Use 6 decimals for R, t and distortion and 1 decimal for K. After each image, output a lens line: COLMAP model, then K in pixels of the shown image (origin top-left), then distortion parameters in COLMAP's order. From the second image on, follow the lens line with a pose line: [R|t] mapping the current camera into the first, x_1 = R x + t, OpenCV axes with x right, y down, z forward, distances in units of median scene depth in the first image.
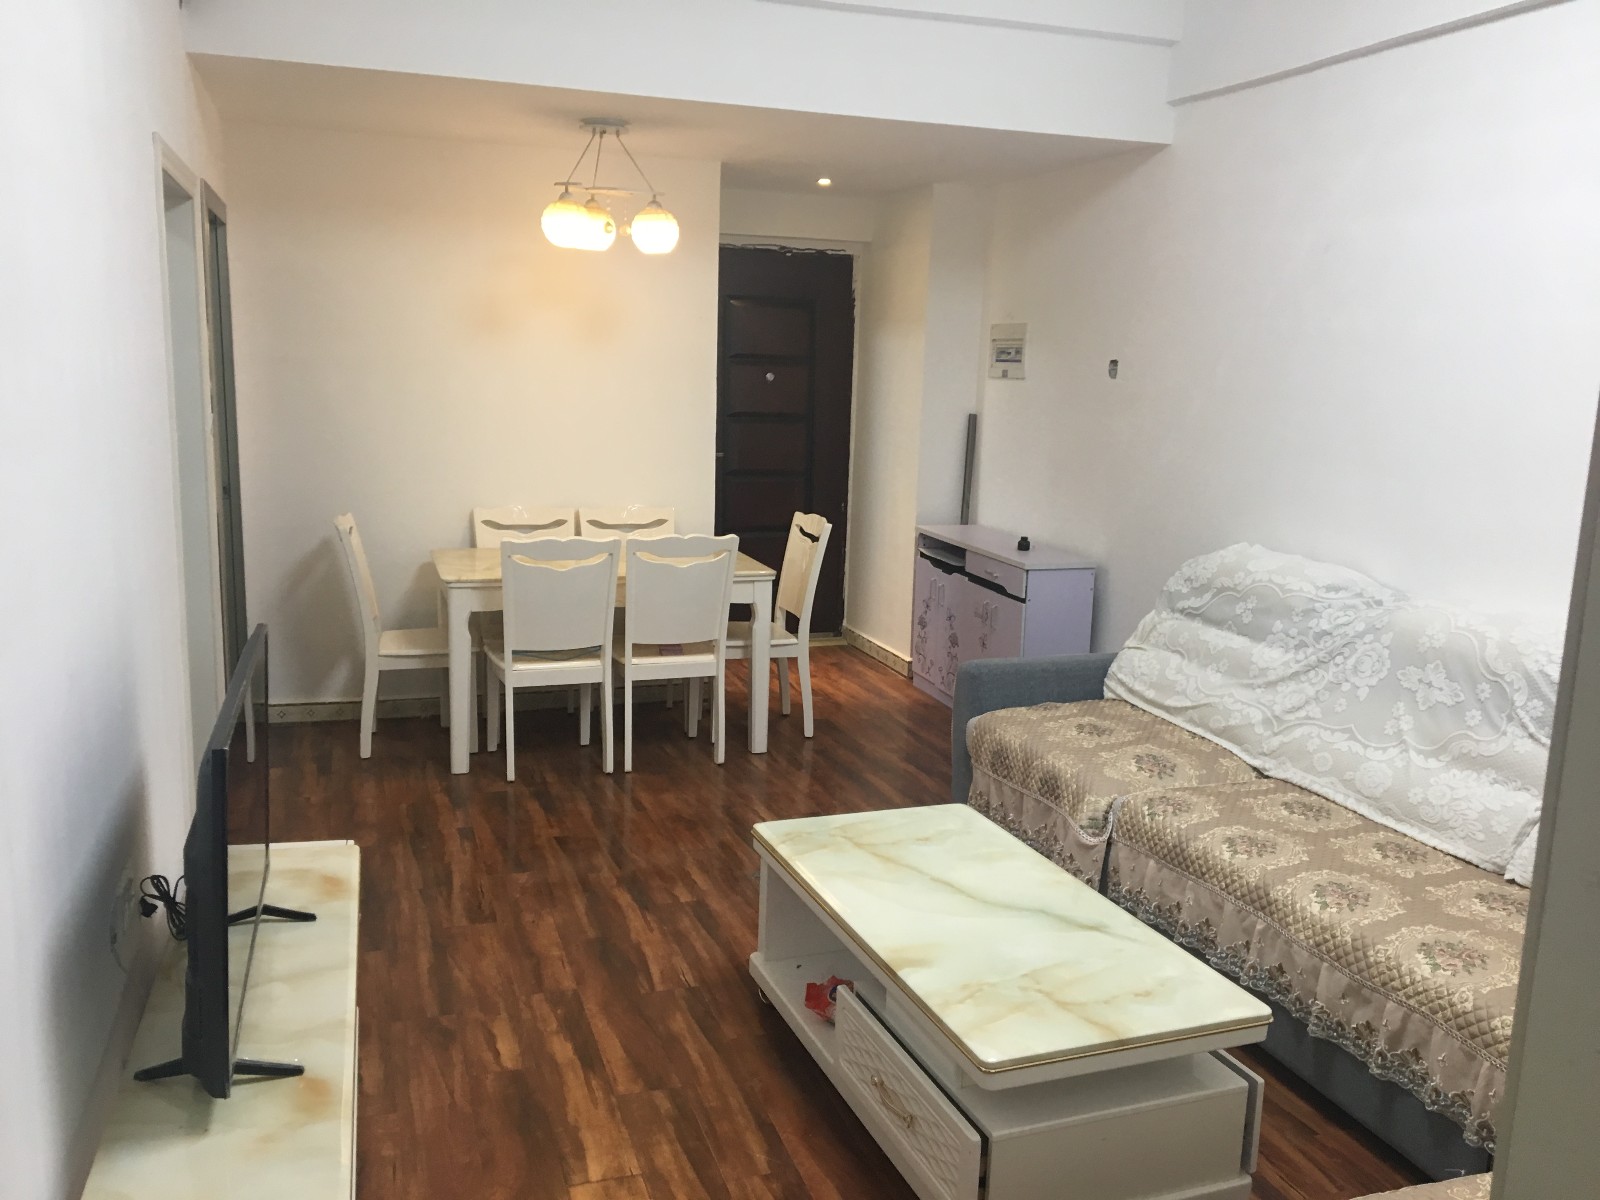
lens RADIAL K [[1348.6, 0, 801.7], [0, 1348.6, 604.9], [0, 0, 1]] dist [0.078544, -0.099792]
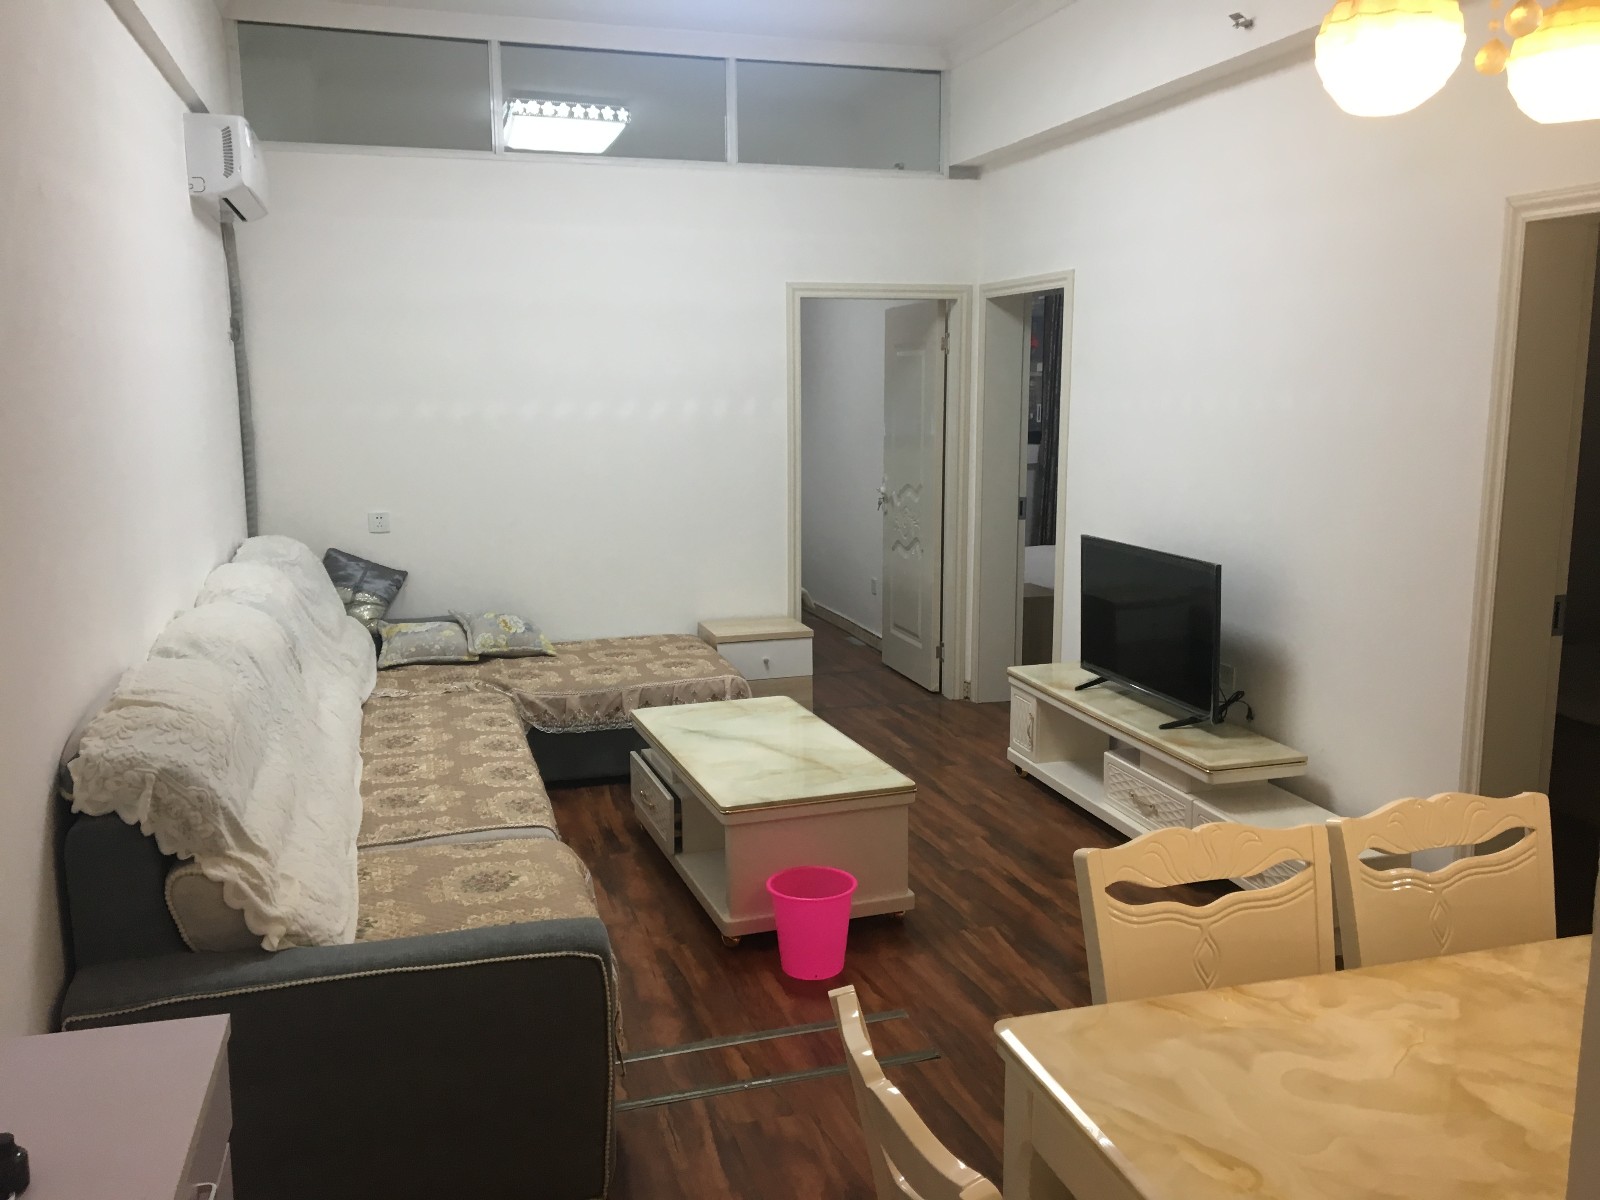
lens RADIAL K [[1348.6, 0, 801.7], [0, 1348.6, 604.9], [0, 0, 1]] dist [0.078544, -0.099792]
pose [[-0.999249, -0.030651, 0.023706, 0.027464], [-0.020704, 0.939475, 0.341992, -0.259547], [-0.032753, 0.341244, -0.939404, 1.382191]]
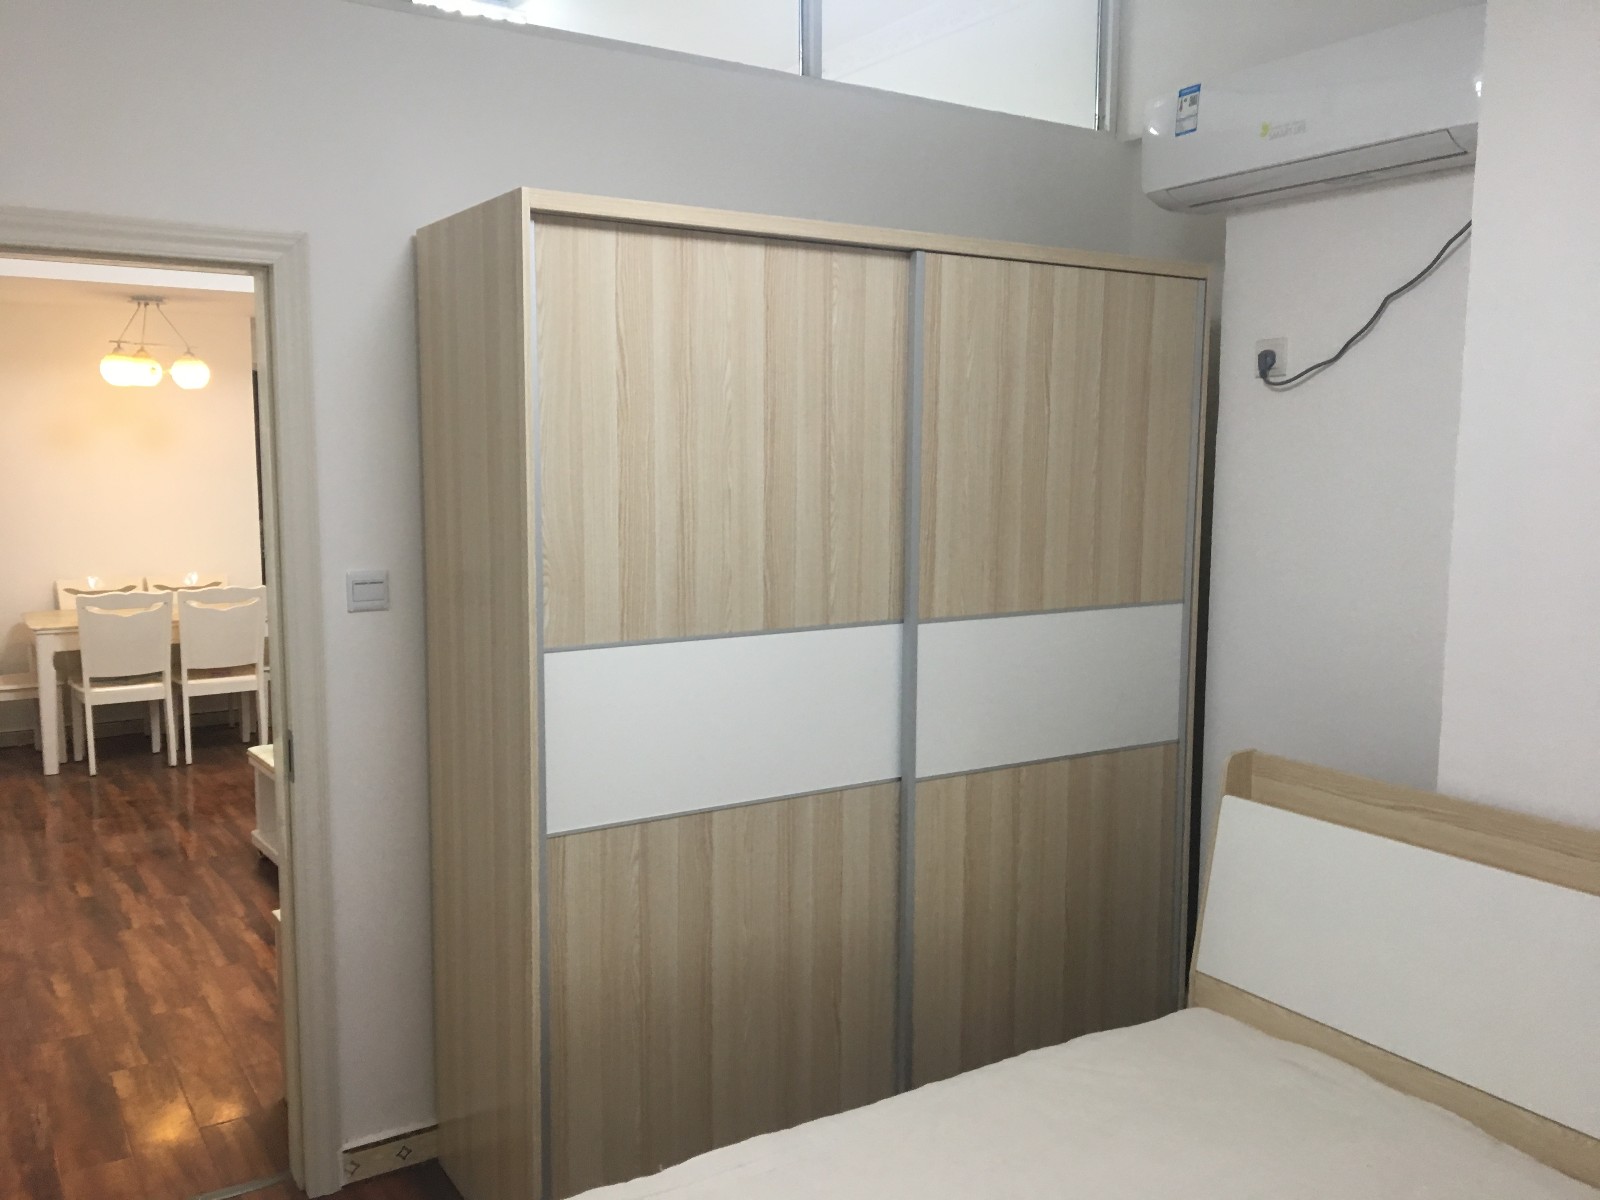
lens RADIAL K [[1348.6, 0, 801.7], [0, 1348.6, 604.9], [0, 0, 1]] dist [0.078544, -0.099792]
pose [[0.967397, -0.056511, 0.246878, 0.142304], [0.072275, 0.995853, -0.055260, 0.087339], [-0.242731, 0.071301, 0.967470, -0.505197]]
